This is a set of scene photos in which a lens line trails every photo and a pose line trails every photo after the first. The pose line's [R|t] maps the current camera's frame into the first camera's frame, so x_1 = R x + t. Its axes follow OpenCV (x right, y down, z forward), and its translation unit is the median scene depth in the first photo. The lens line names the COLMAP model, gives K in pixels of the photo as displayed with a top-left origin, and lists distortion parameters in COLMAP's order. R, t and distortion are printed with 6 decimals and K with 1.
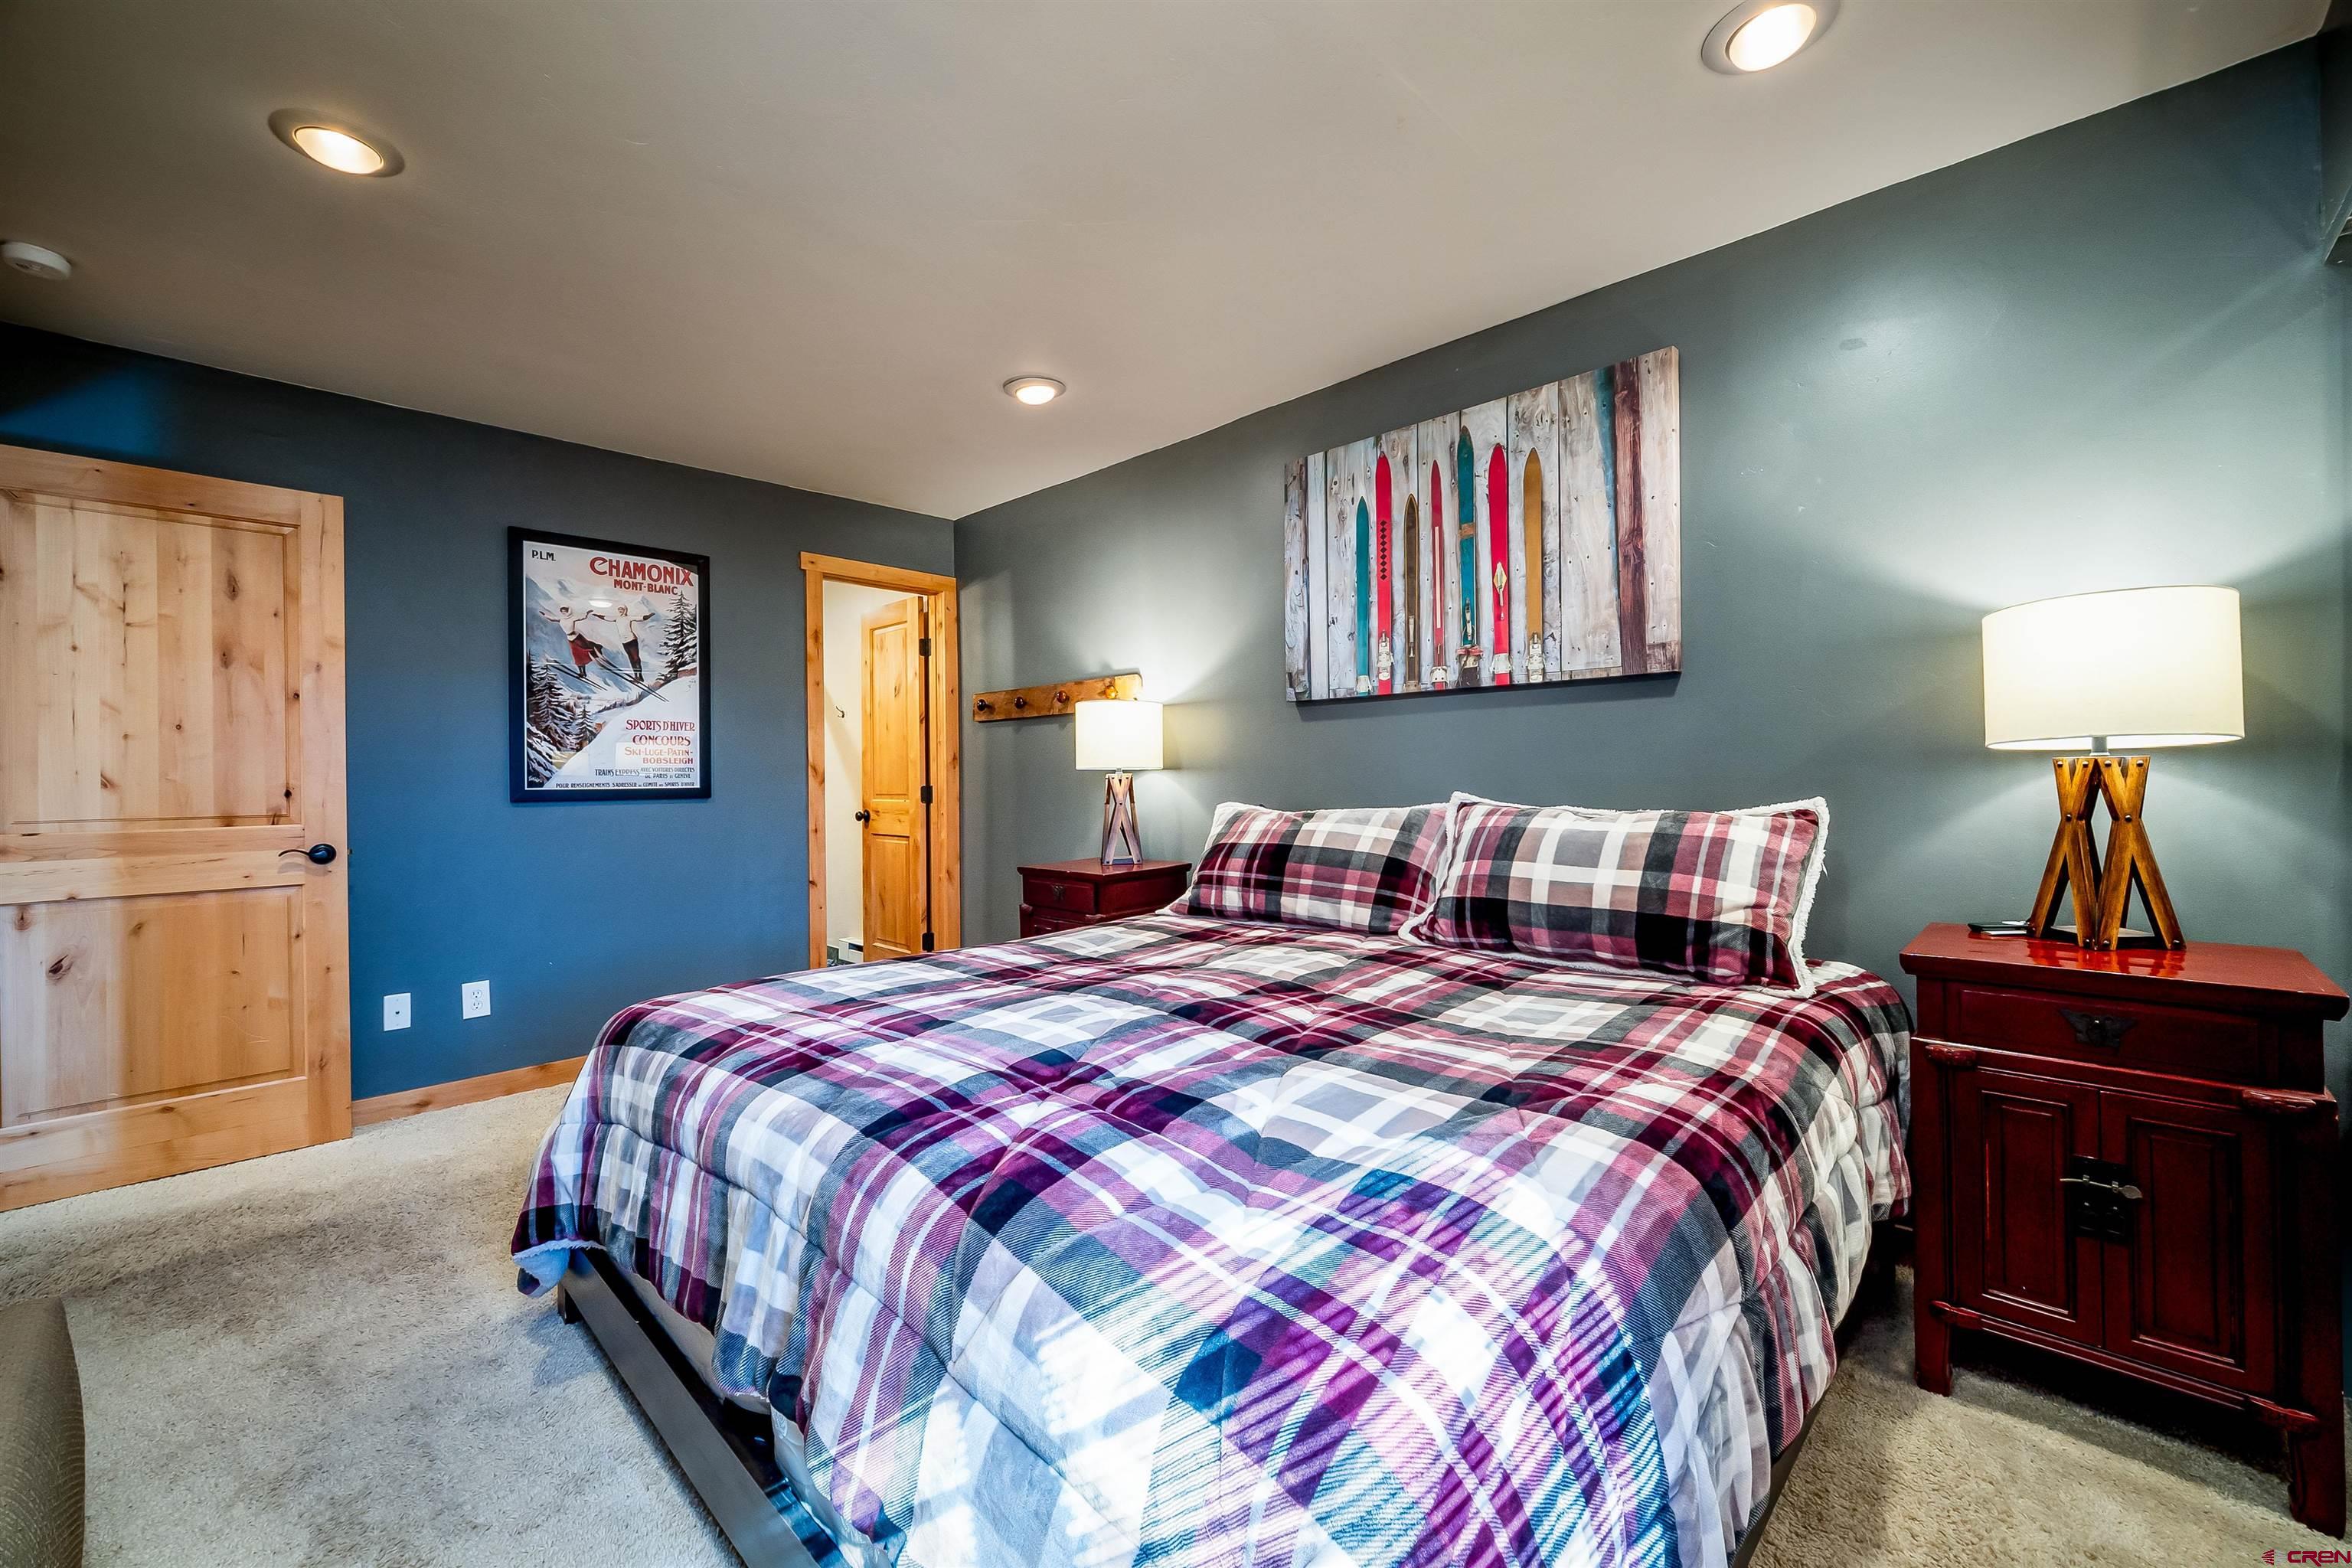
lens RADIAL K [[954.8, 0, 1110.7], [0, 954.8, 784.3], [0, 0, 1]] dist [-0.004747, -0.000002]
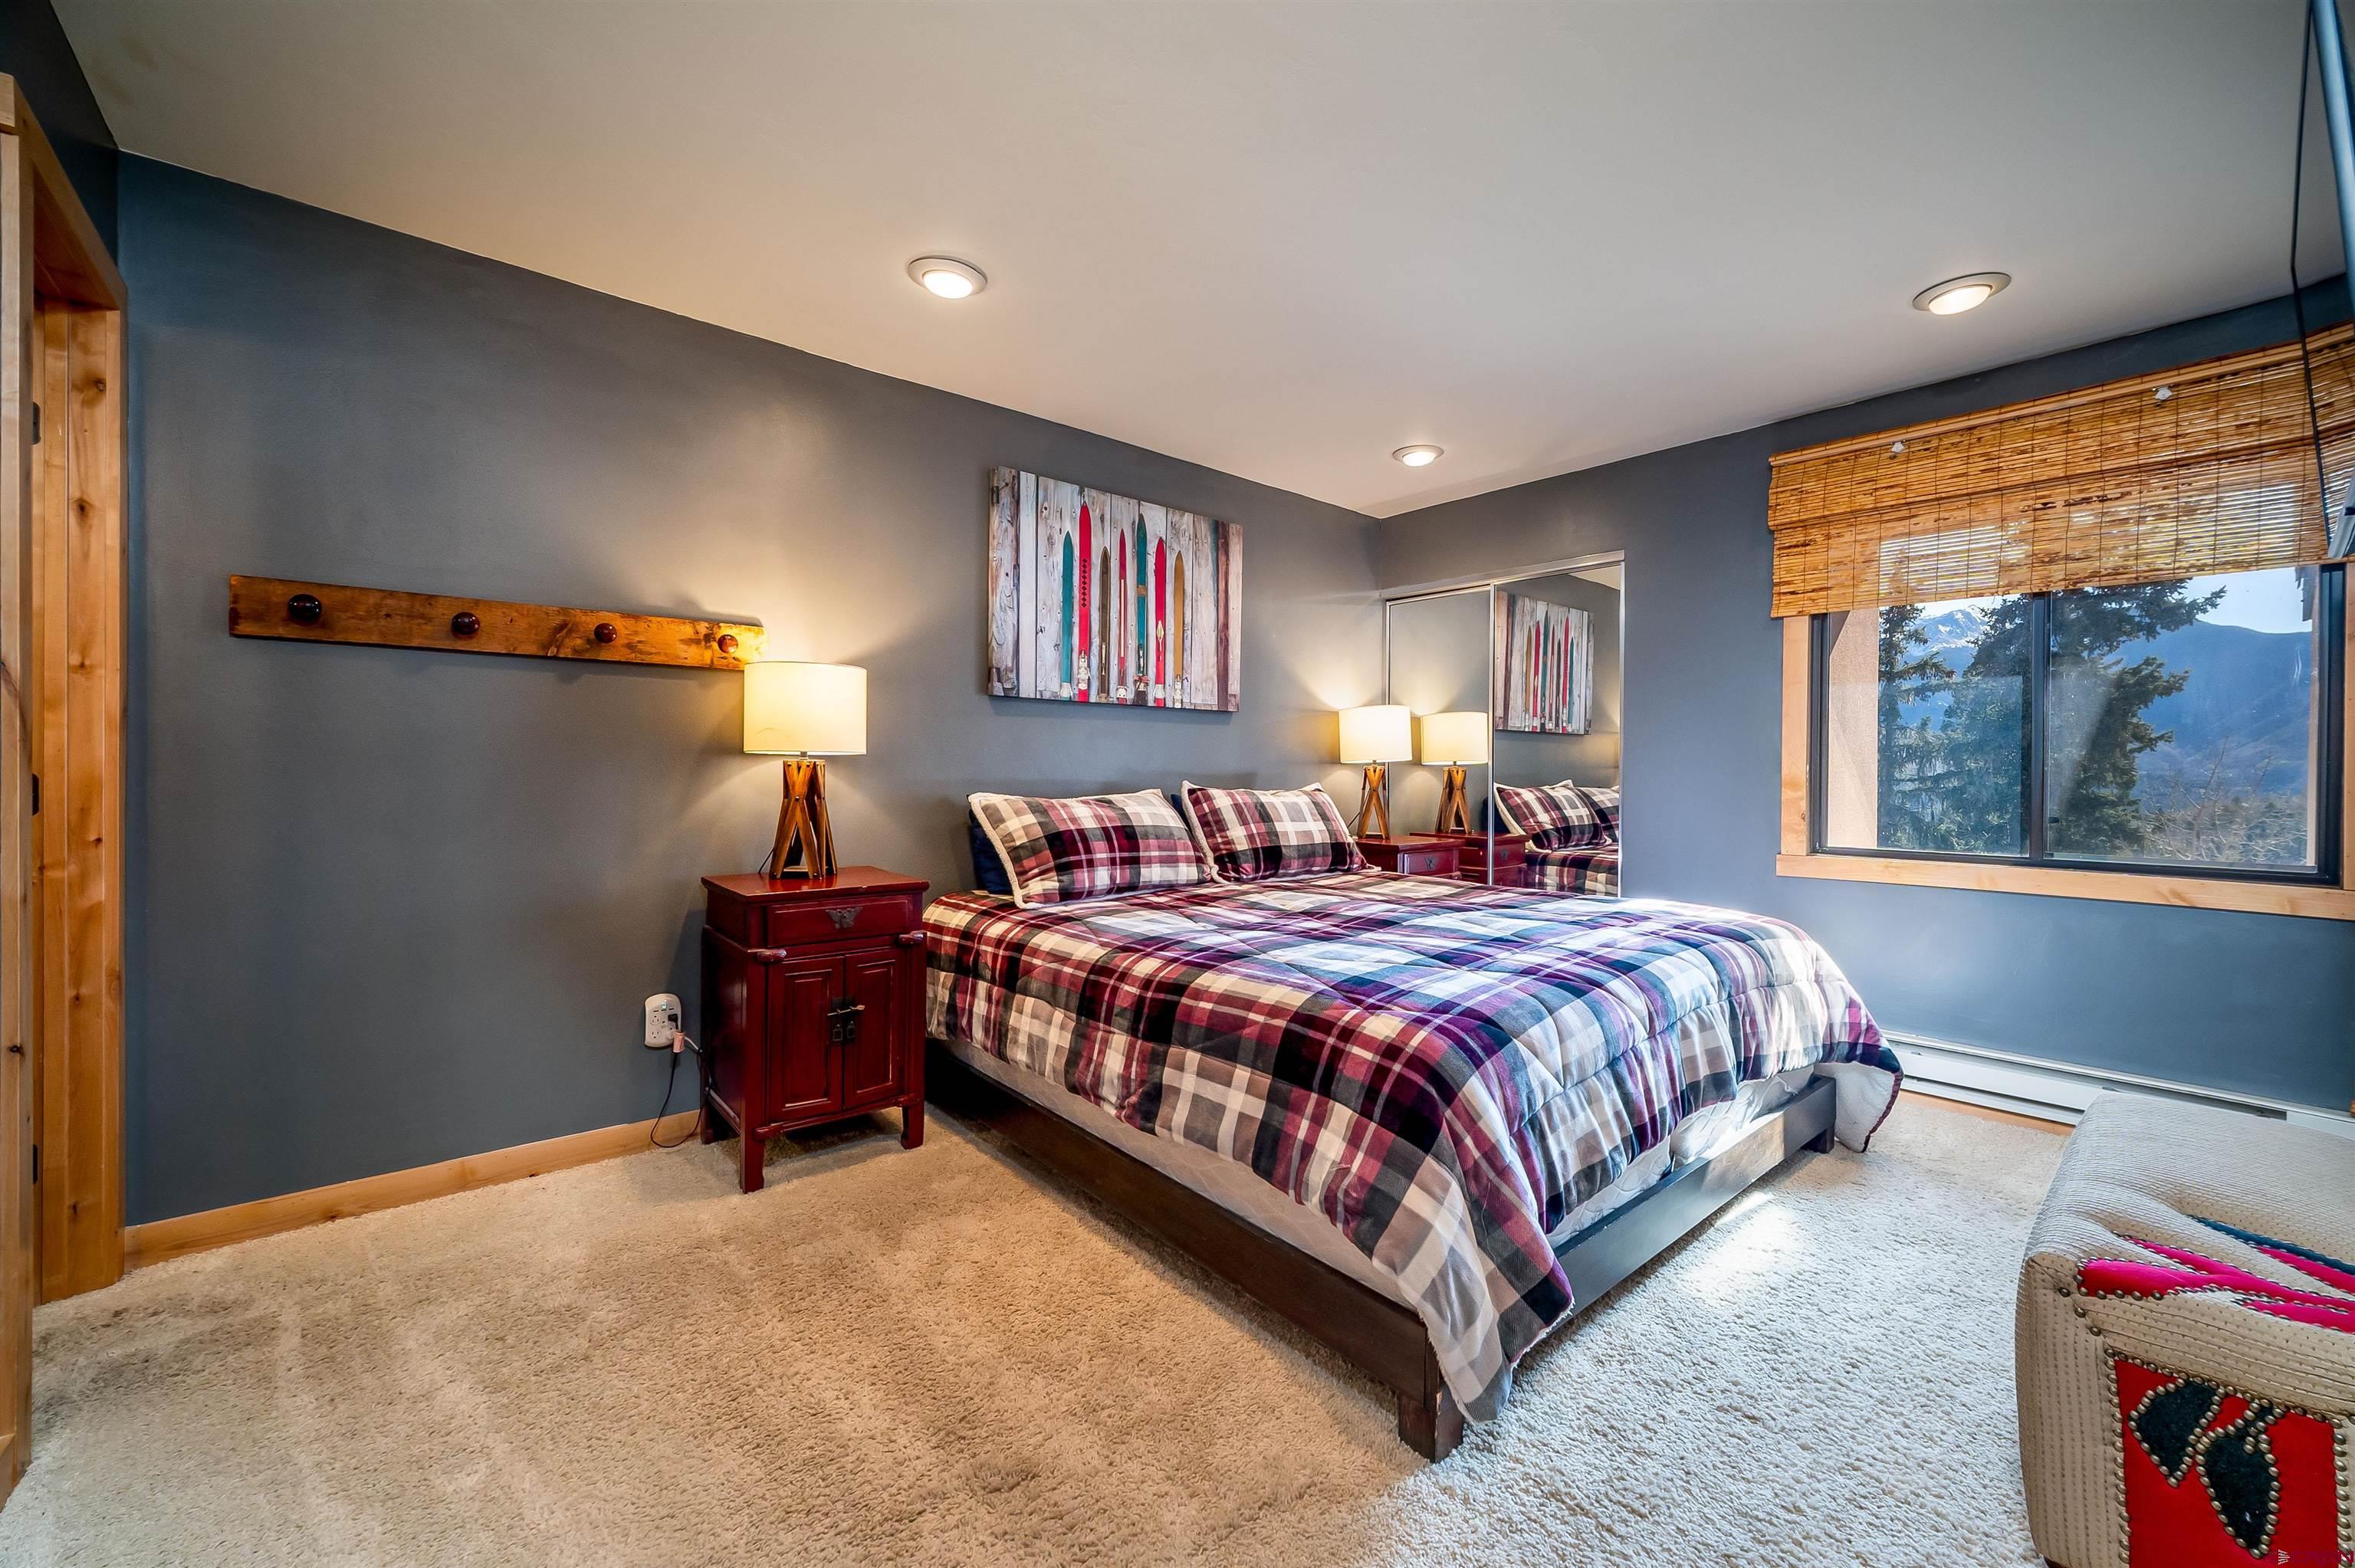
lens RADIAL K [[930.9, 0, 1178.6], [0, 930.9, 780.1], [0, 0, 1]] dist [0.000695, -0.000007]
pose [[0.055378, 0.001994, 0.998463, -0.947923], [-0.004518, 0.999988, -0.001746, 0.008562], [-0.998455, -0.004414, 0.055387, 0.861142]]
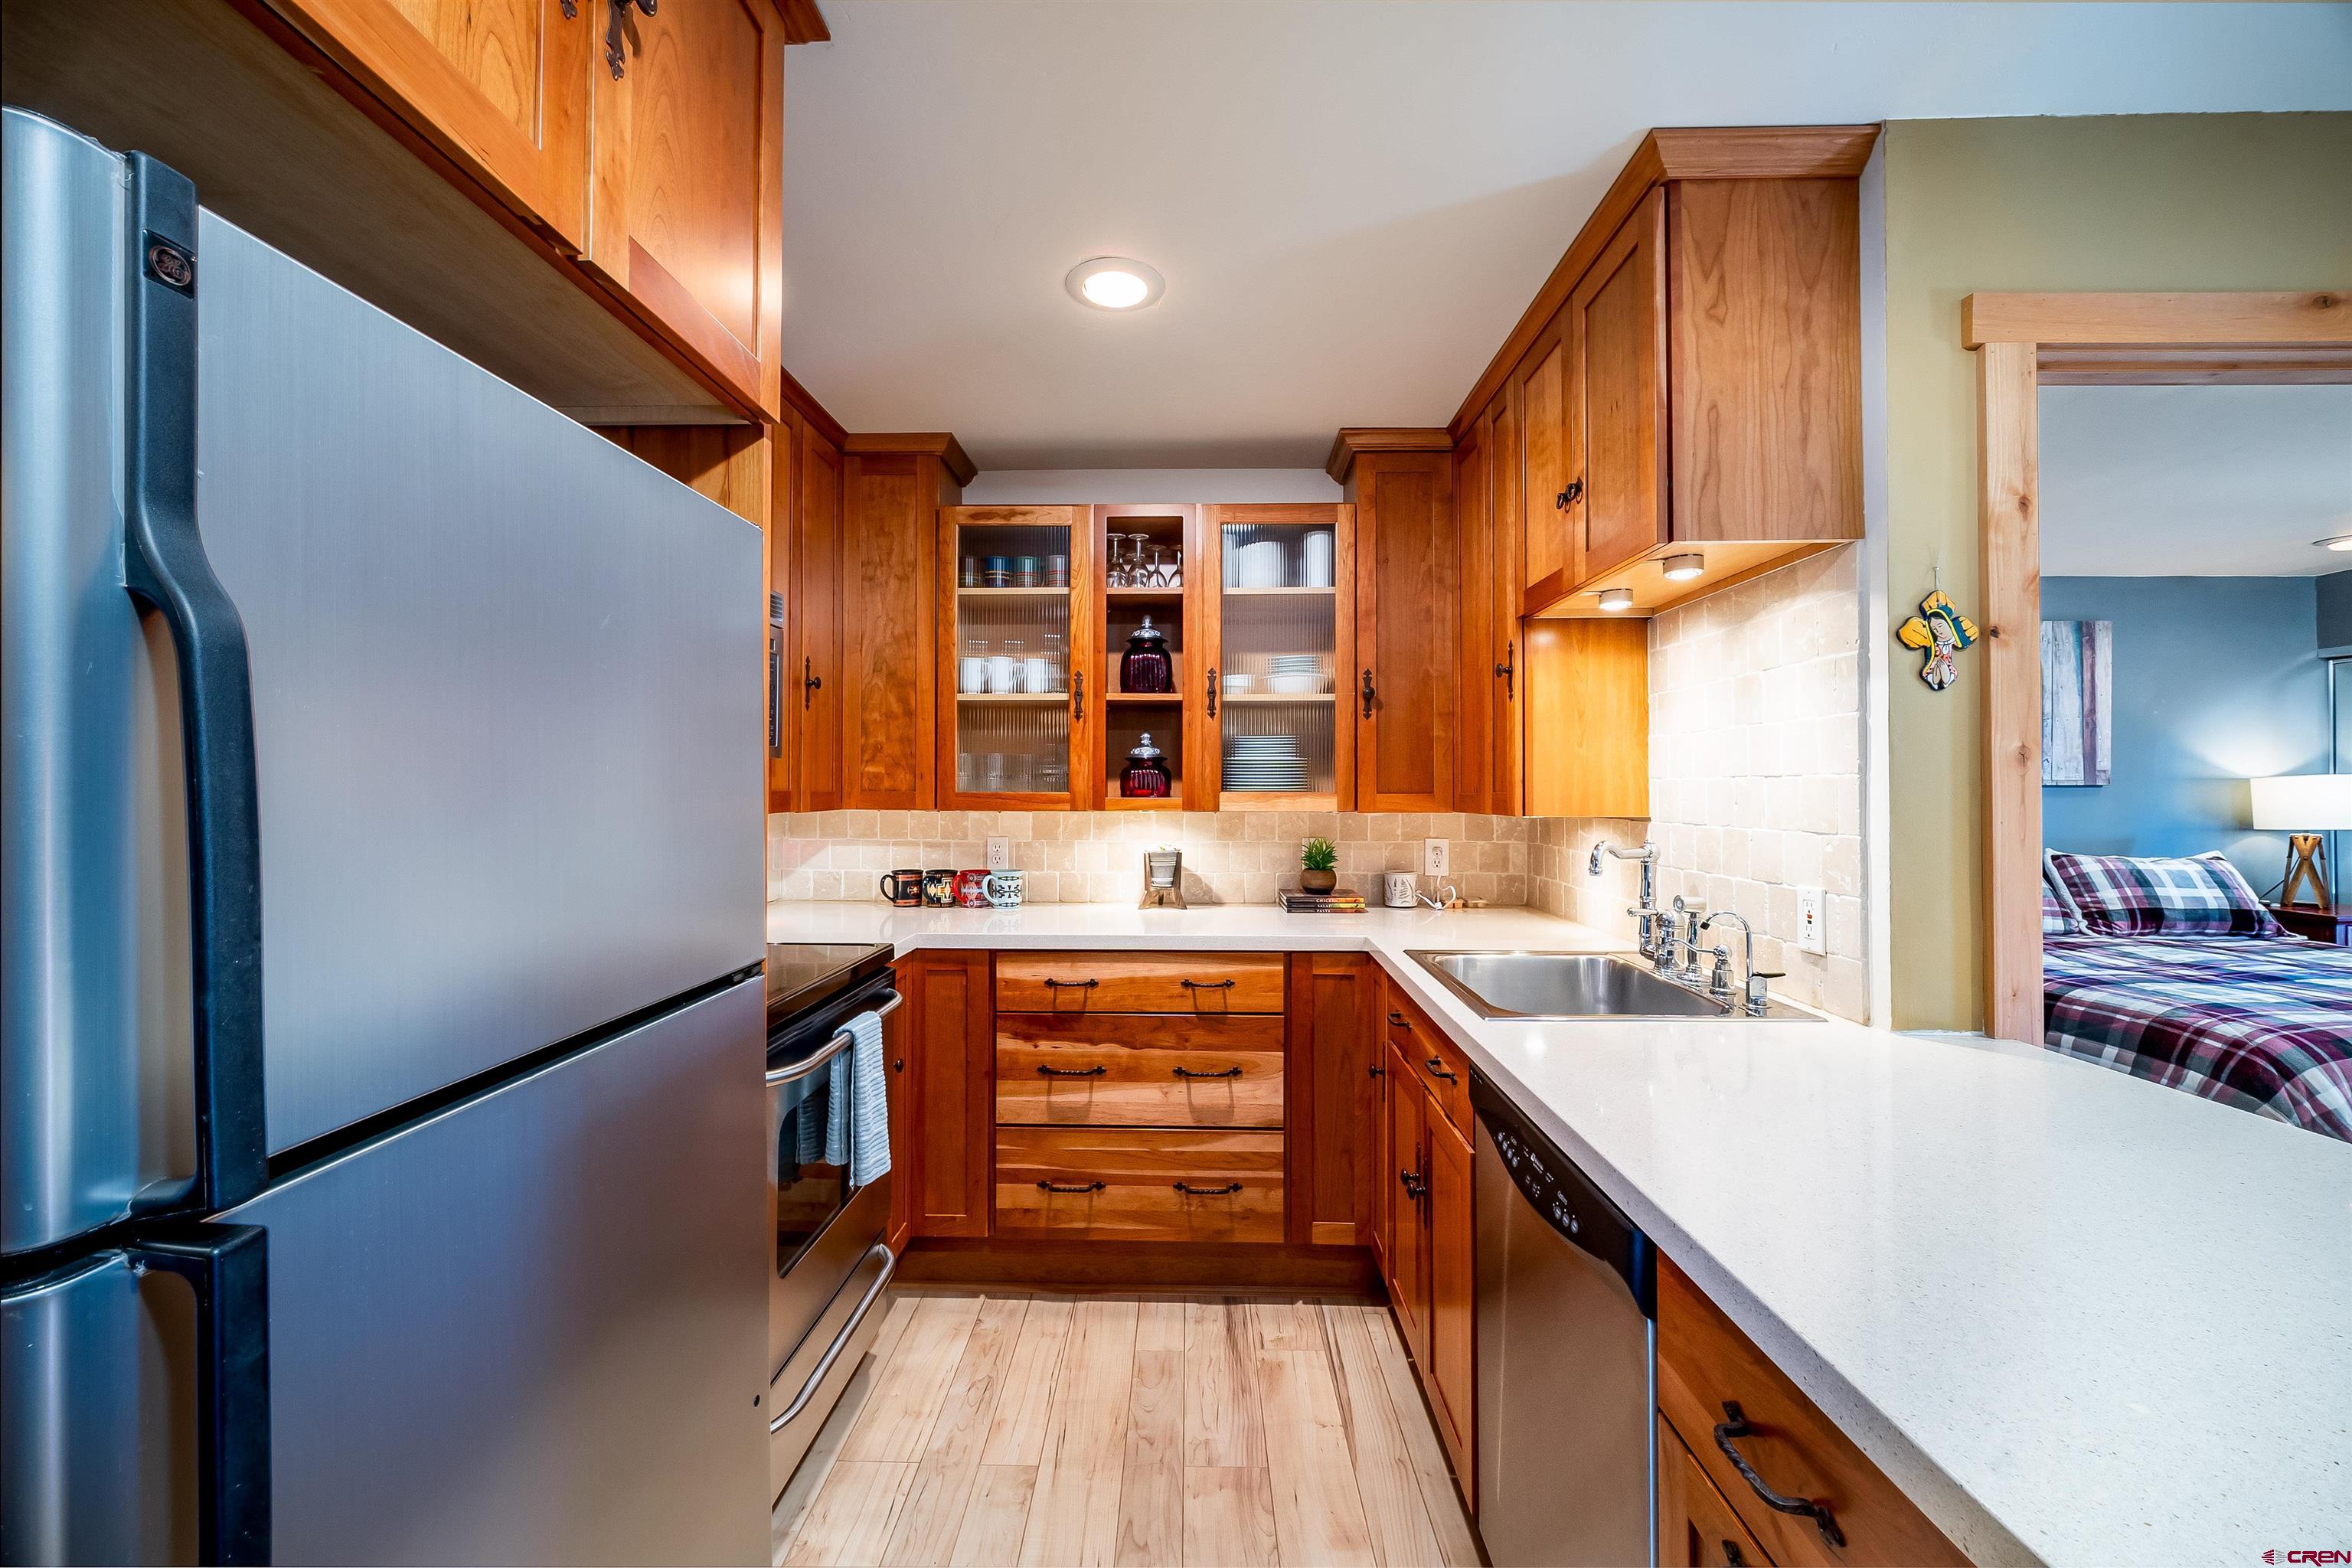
lens RADIAL K [[929.9, 0, 1177.1], [0, 929.9, 780.1], [0, 0, 1]] dist [0.000695, -0.000007]
pose [[0.706374, 0.017418, 0.707624, -1.804850], [-0.006872, 0.999819, -0.017750, -0.069449], [-0.707805, 0.007675, 0.706366, 0.853630]]
